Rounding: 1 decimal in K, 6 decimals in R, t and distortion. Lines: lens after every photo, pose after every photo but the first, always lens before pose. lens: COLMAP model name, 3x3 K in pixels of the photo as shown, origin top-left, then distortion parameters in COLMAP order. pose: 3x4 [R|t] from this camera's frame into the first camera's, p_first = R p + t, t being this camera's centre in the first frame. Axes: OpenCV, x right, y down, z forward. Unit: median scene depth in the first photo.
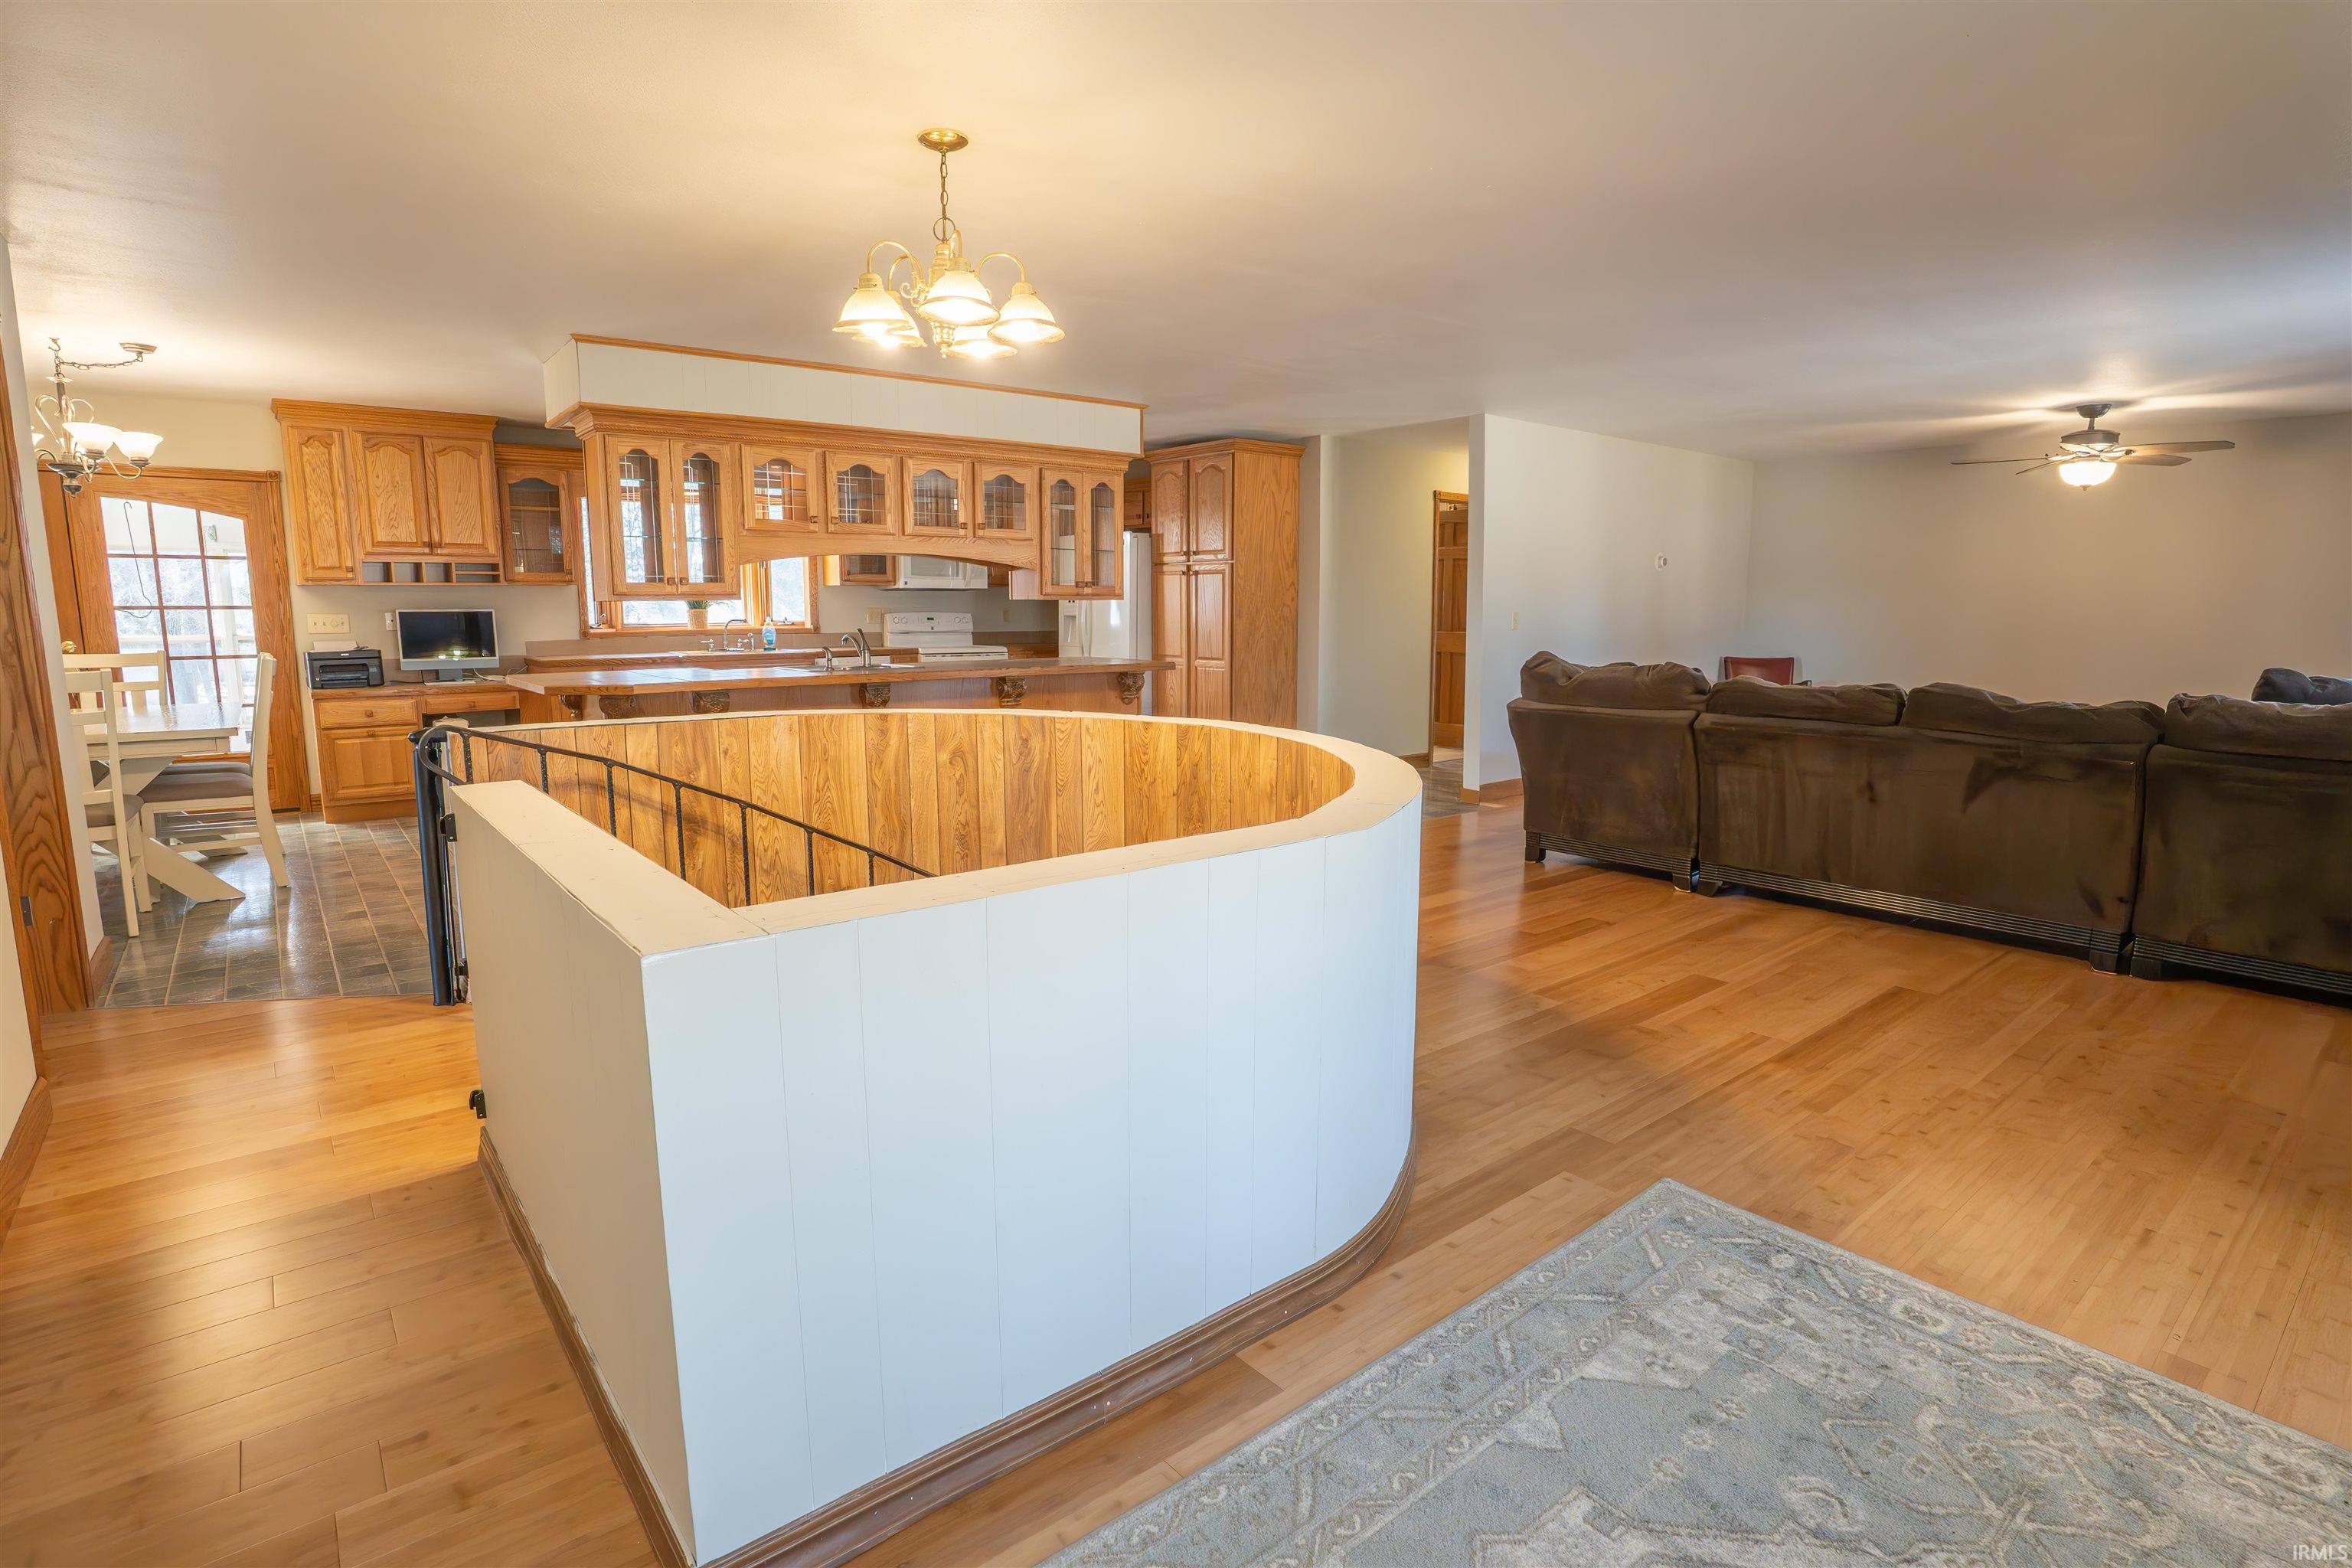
lens RADIAL K [[1158.7, 0, 1177.5], [0, 1158.7, 763.6], [0, 0, 1]] dist [-0.019055, -0.000434]
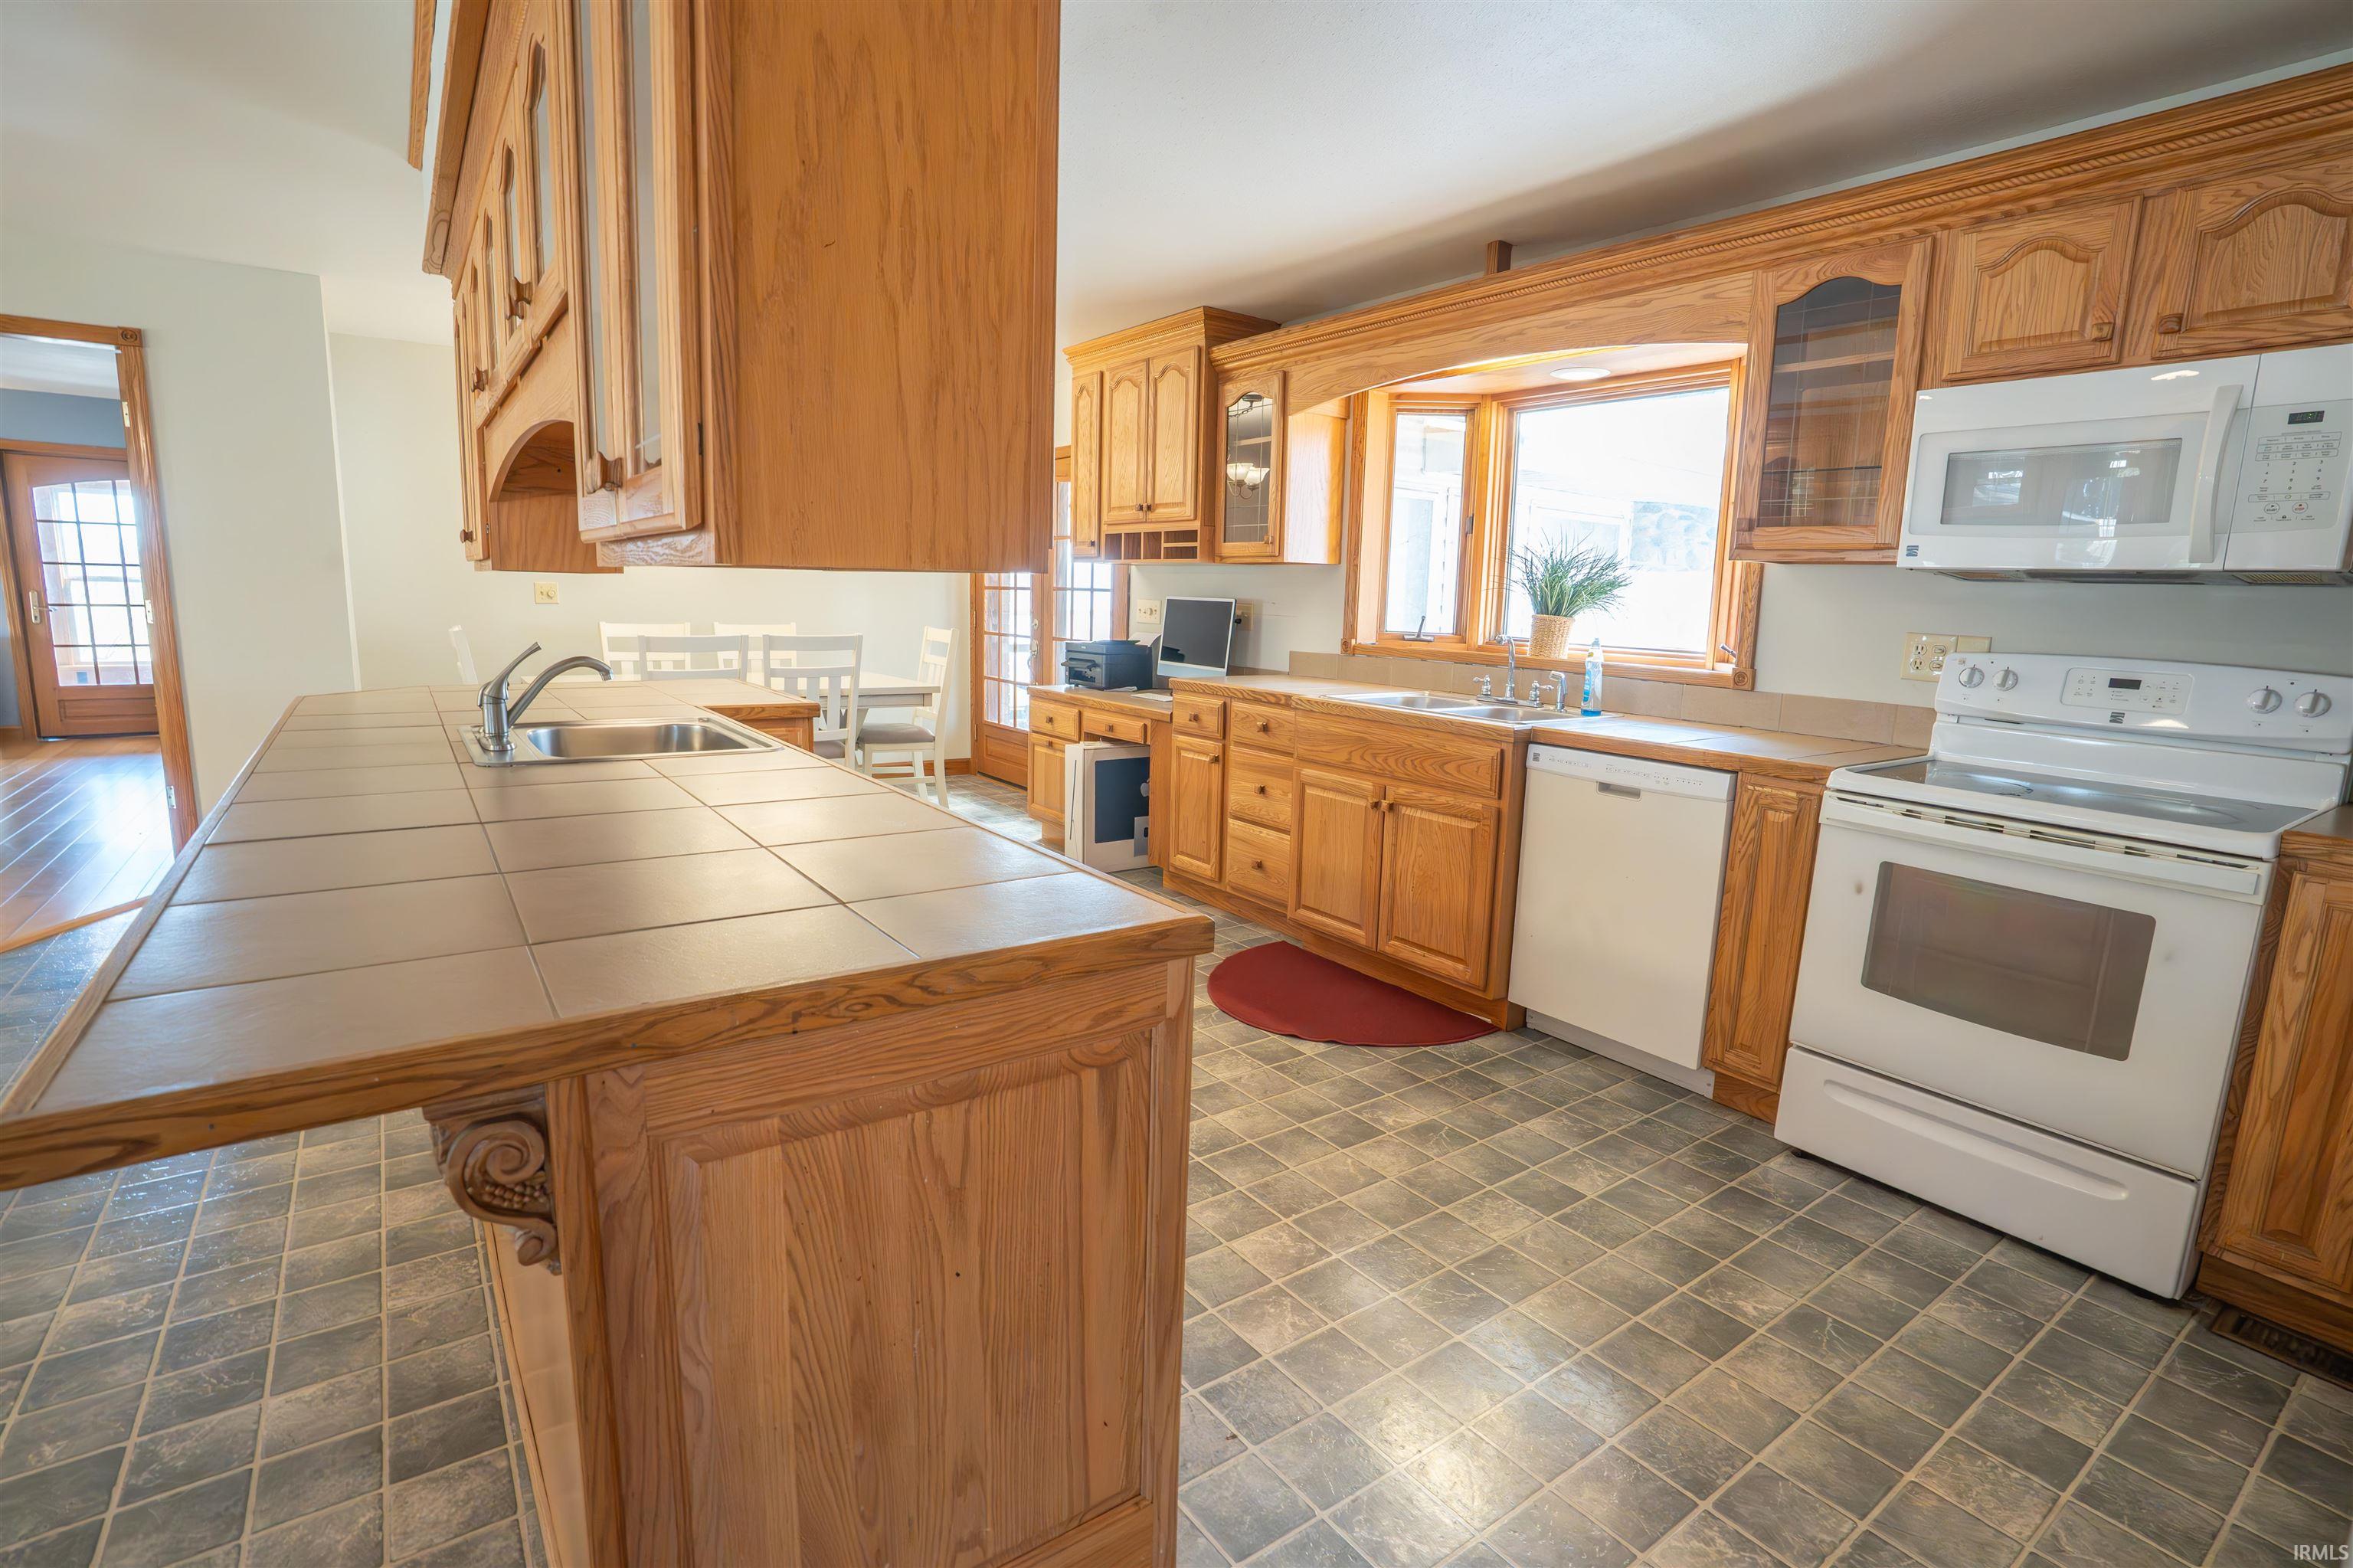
lens RADIAL K [[1103.5, 0, 1175.7], [0, 1103.5, 767.1], [0, 0, 1]] dist [-0.037731, 0.000044]
pose [[-0.056509, 0.160525, -0.985413, 0.069672], [-0.163852, 0.972117, 0.167756, -0.153439], [0.984865, 0.170942, -0.028631, 1.087814]]
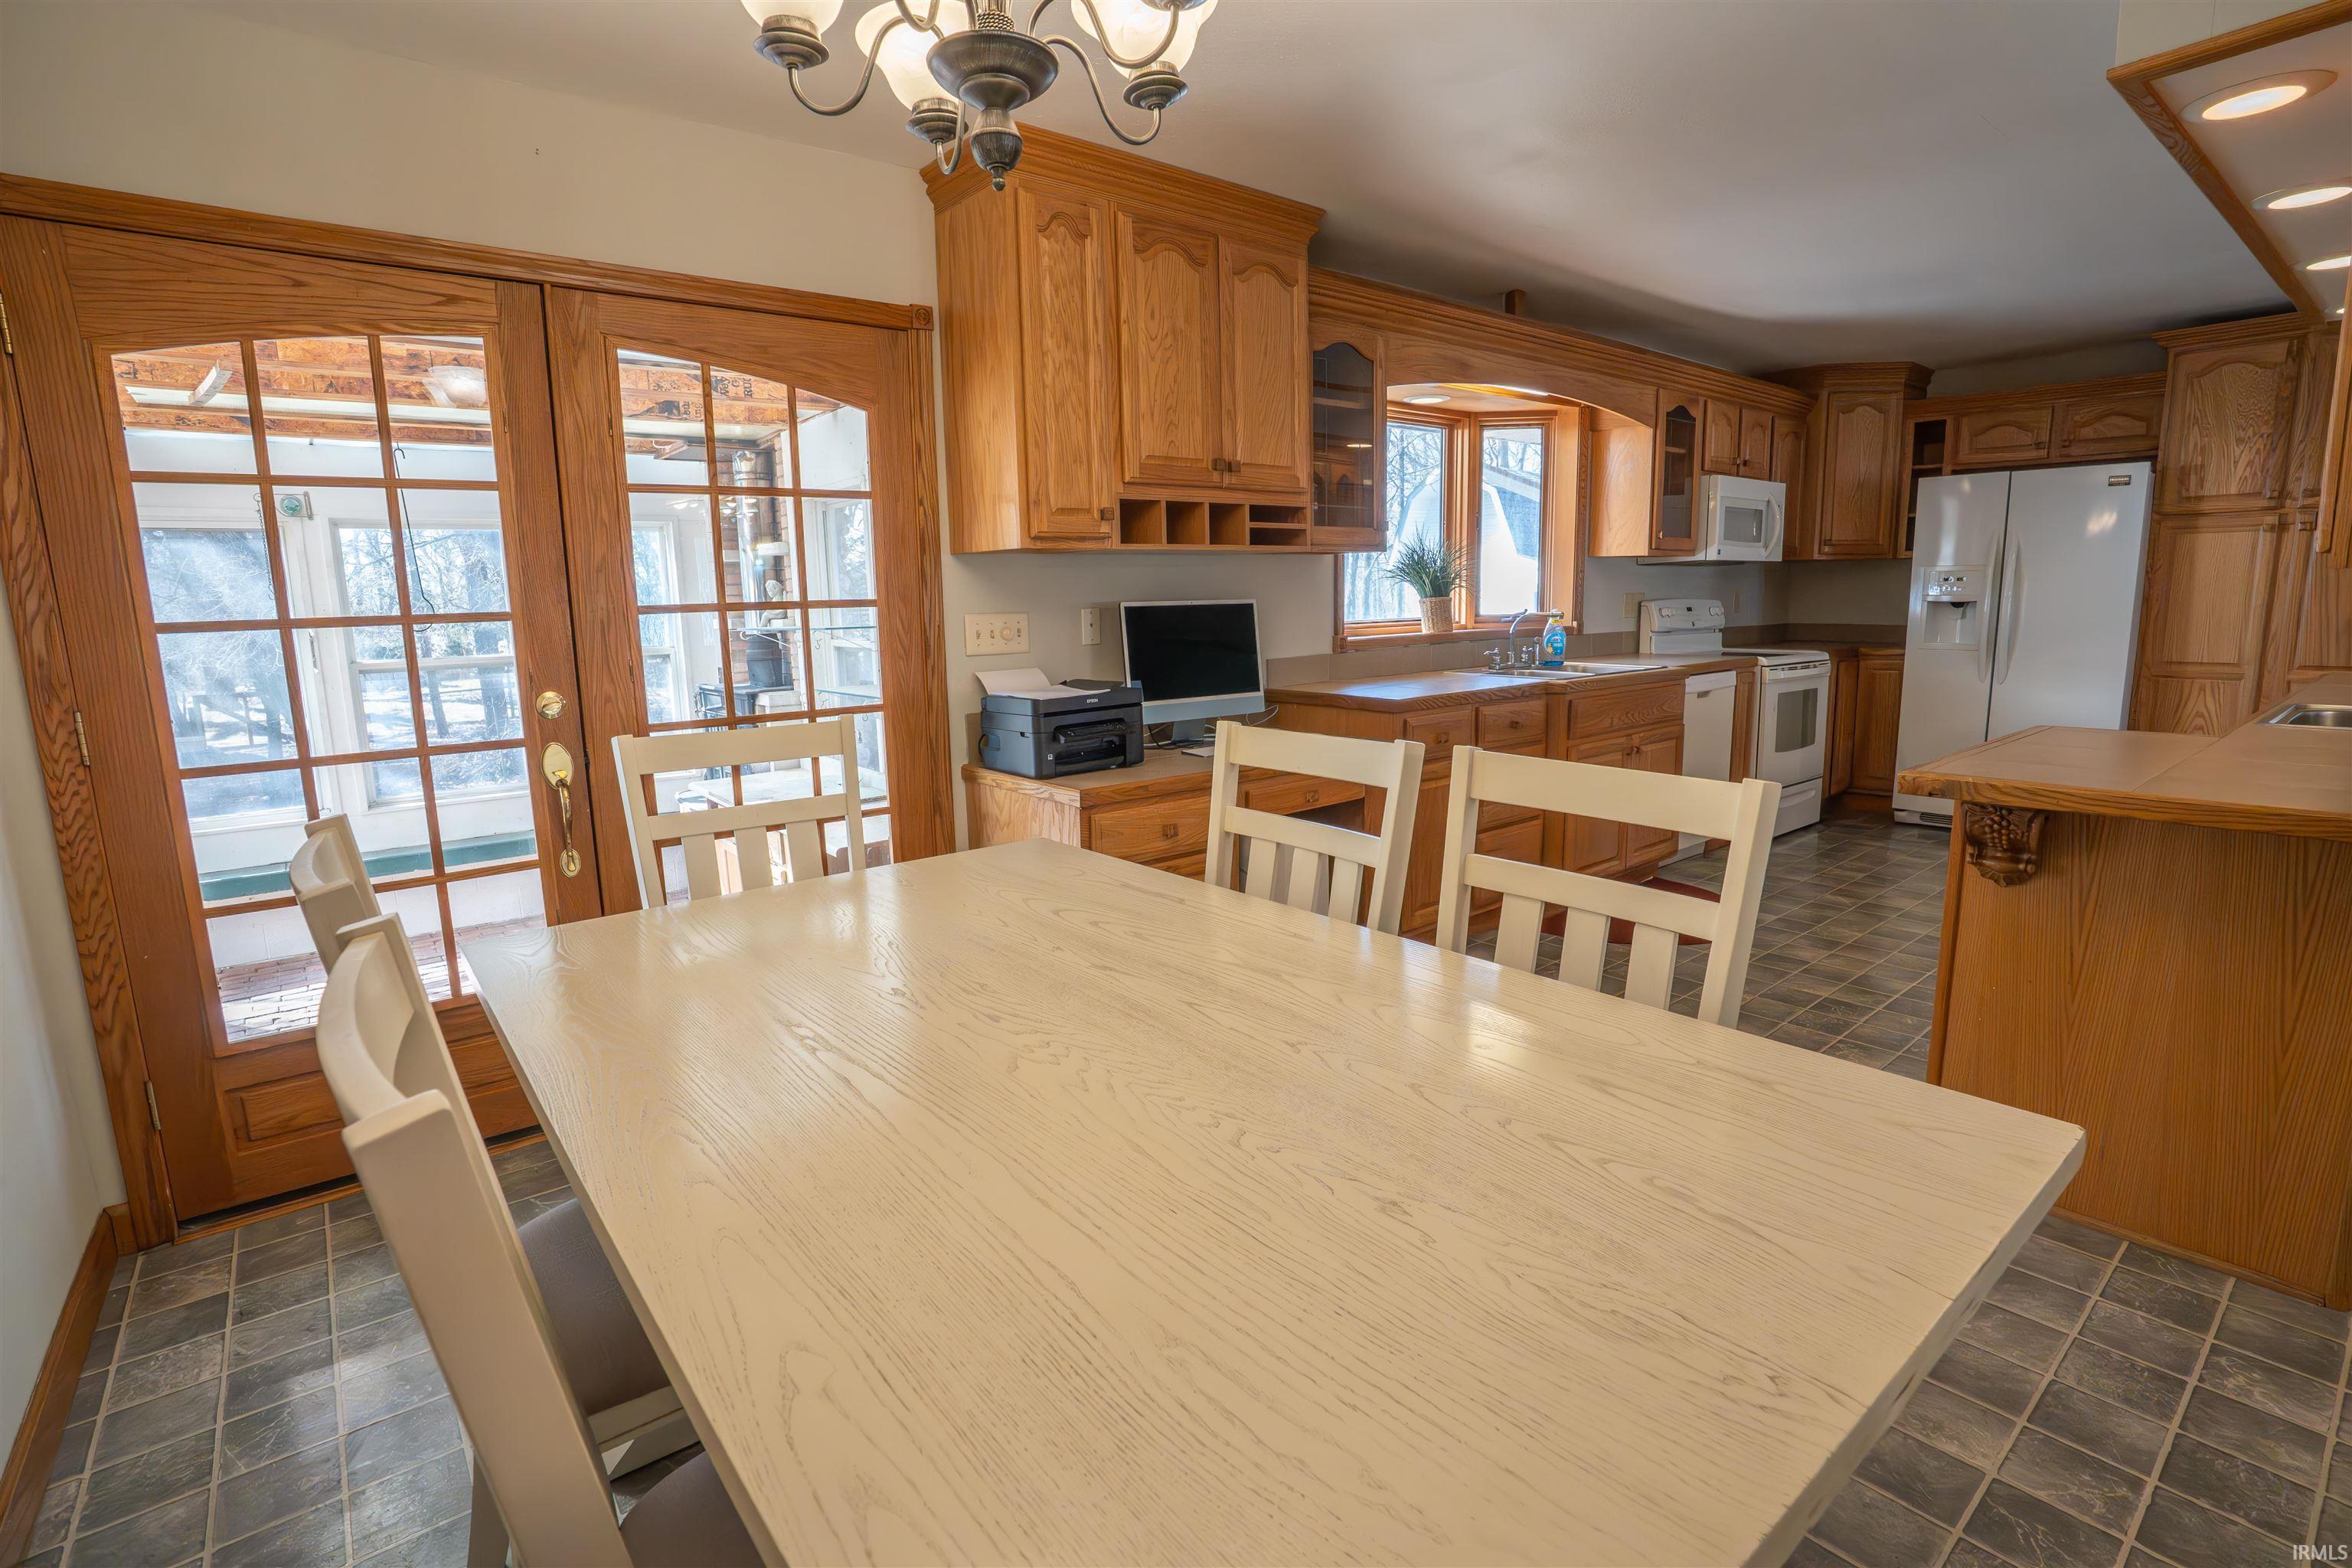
lens RADIAL K [[1103.0, 0, 1180.1], [0, 1103.0, 782.5], [0, 0, 1]] dist [-0.037731, 0.000044]
pose [[0.999783, -0.019411, -0.007618, -0.677857], [0.019621, 0.999397, 0.028635, -0.072980], [0.007057, -0.028778, 0.999561, 0.546077]]
